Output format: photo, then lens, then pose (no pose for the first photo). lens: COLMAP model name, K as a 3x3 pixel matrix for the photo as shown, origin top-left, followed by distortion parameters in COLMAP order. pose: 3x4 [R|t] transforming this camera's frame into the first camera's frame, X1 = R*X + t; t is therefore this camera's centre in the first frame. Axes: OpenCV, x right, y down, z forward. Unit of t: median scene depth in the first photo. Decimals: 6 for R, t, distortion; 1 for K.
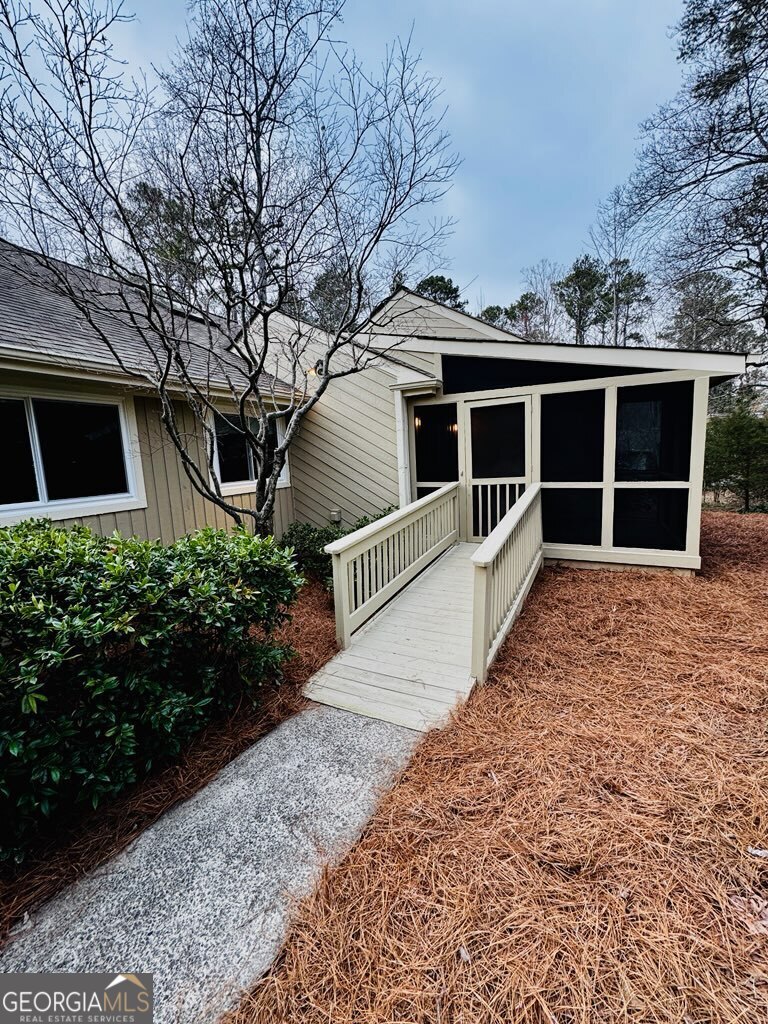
lens RADIAL K [[407.1, 0, 380.8], [0, 407.1, 510.2], [0, 0, 1]] dist [-0.000973, -0.000127]
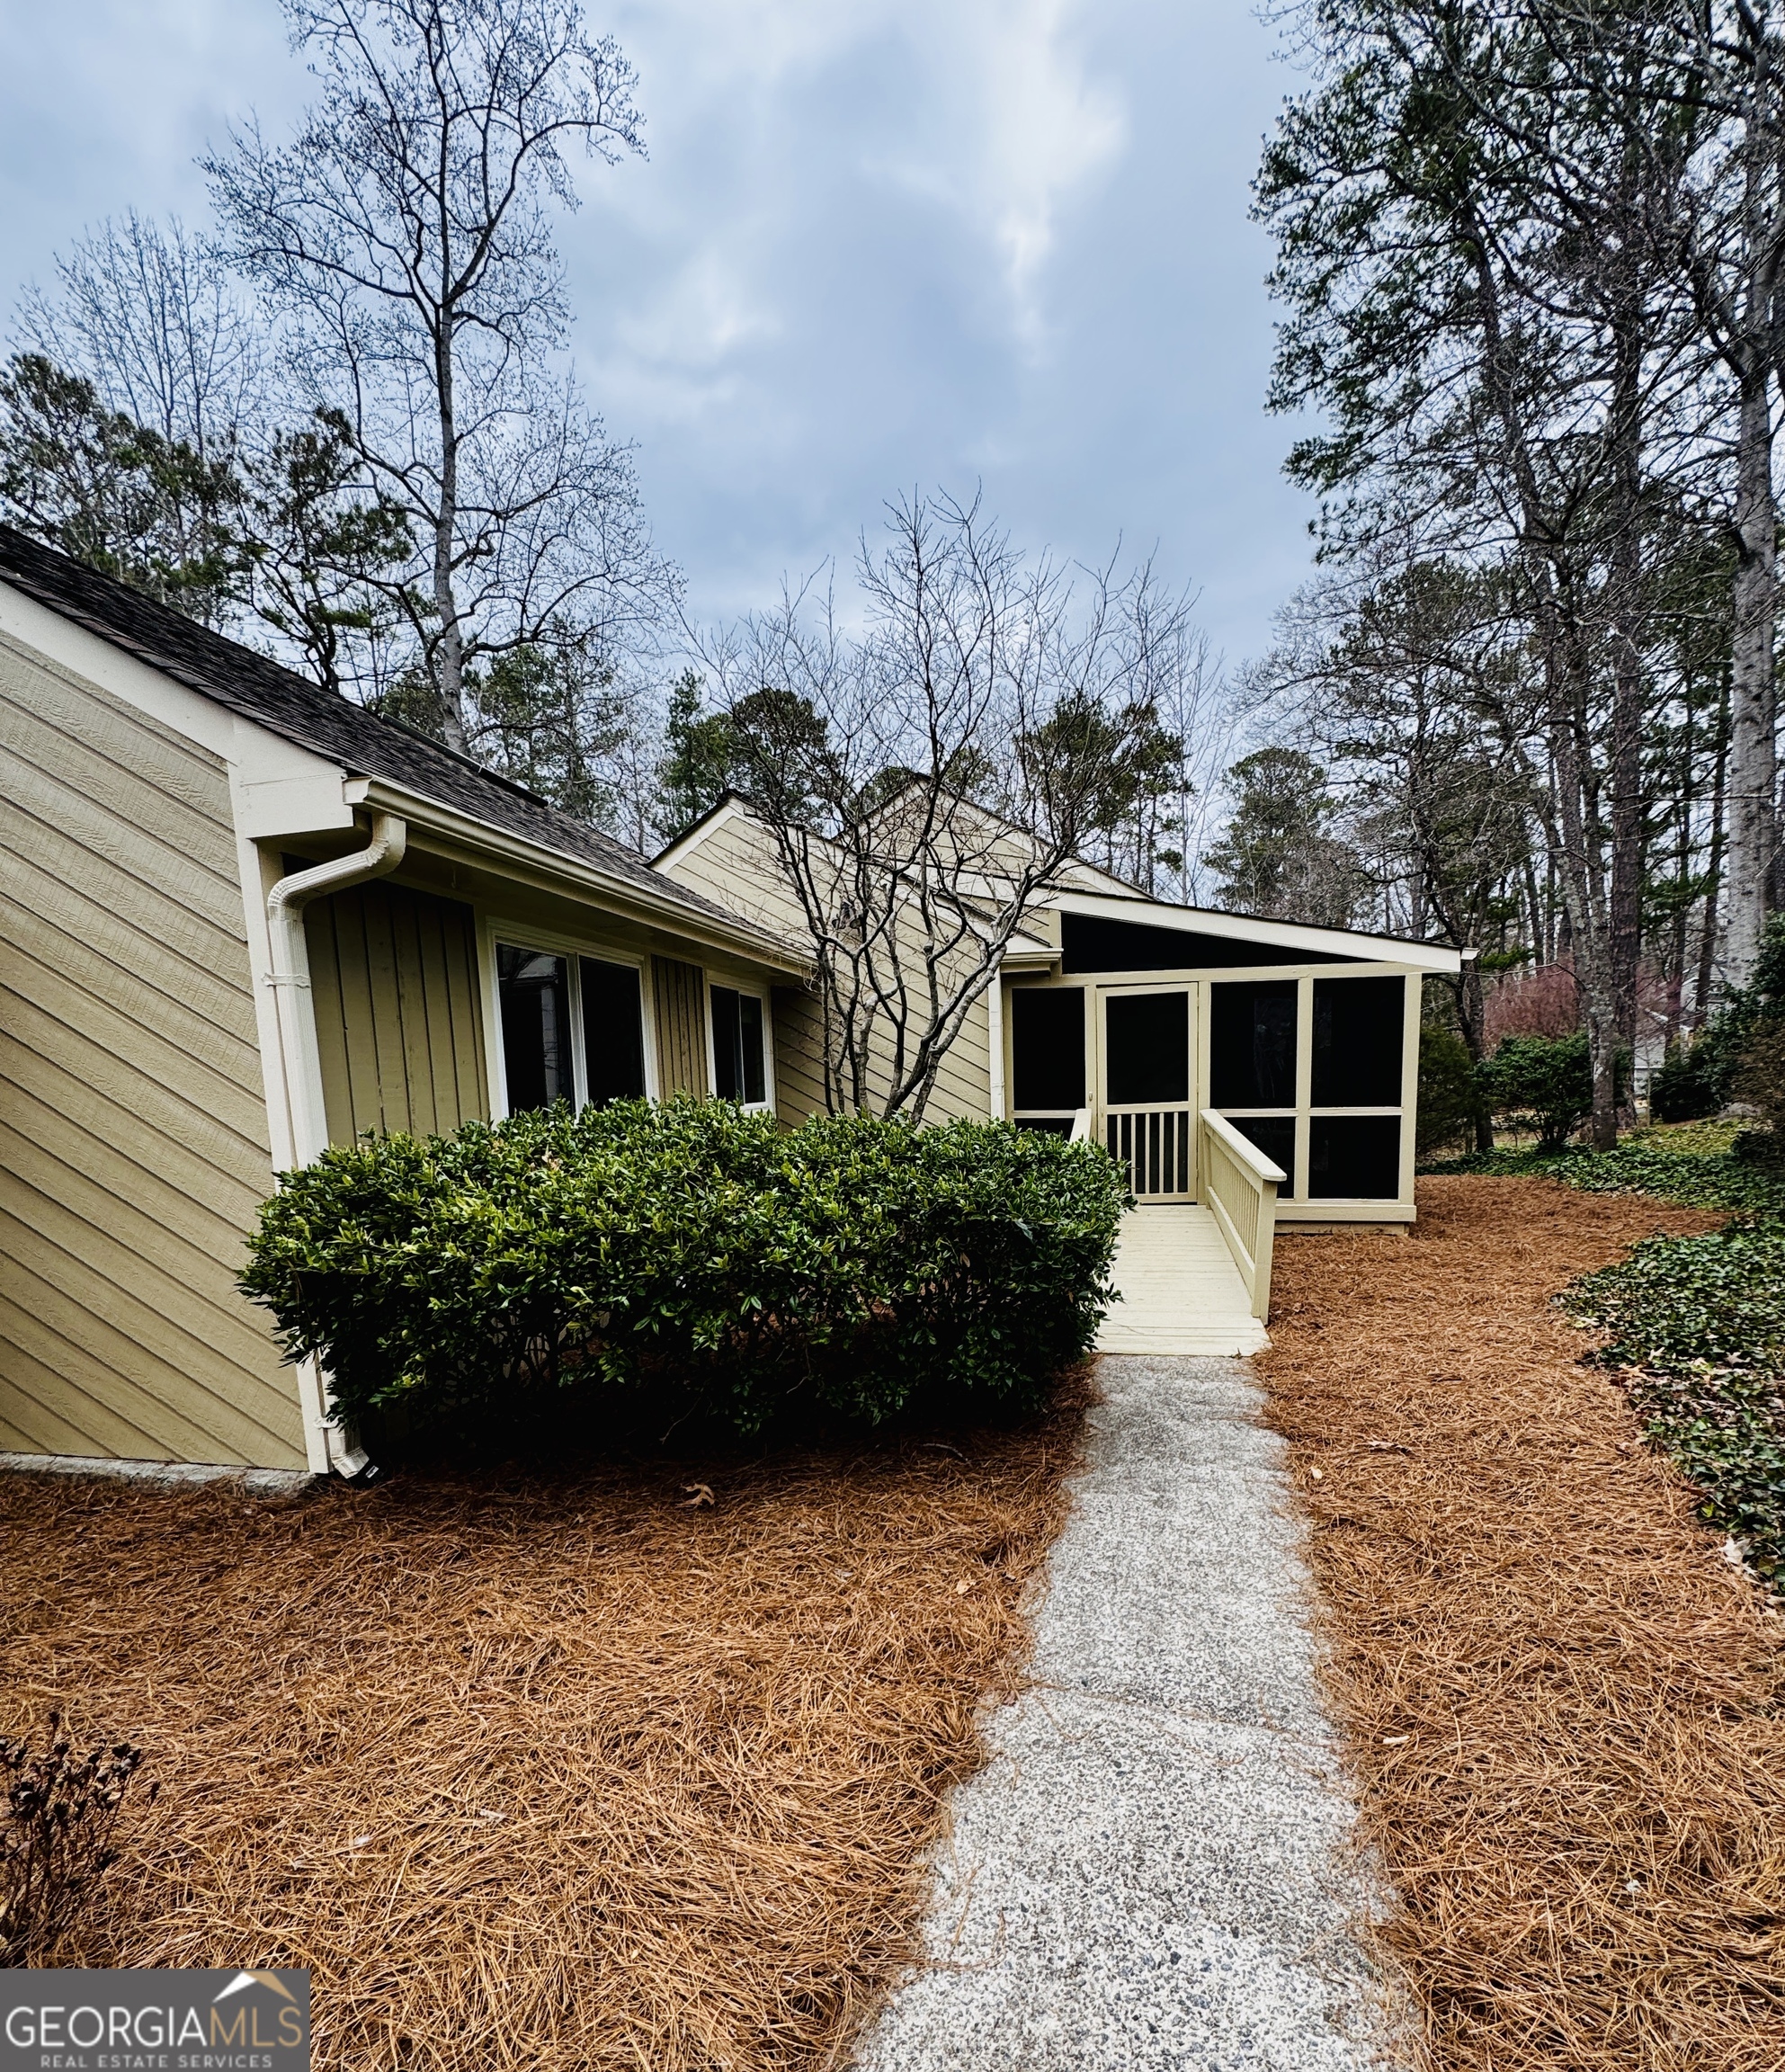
lens RADIAL K [[938.8, 0, 912.4], [0, 938.8, 1174.0], [0, 0, 1]] dist [0.000466, 0.000938]
pose [[0.959330, -0.009340, 0.282134, -0.501579], [0.021073, 0.999033, -0.038579, 0.084684], [-0.281501, 0.042956, 0.958599, -0.344252]]
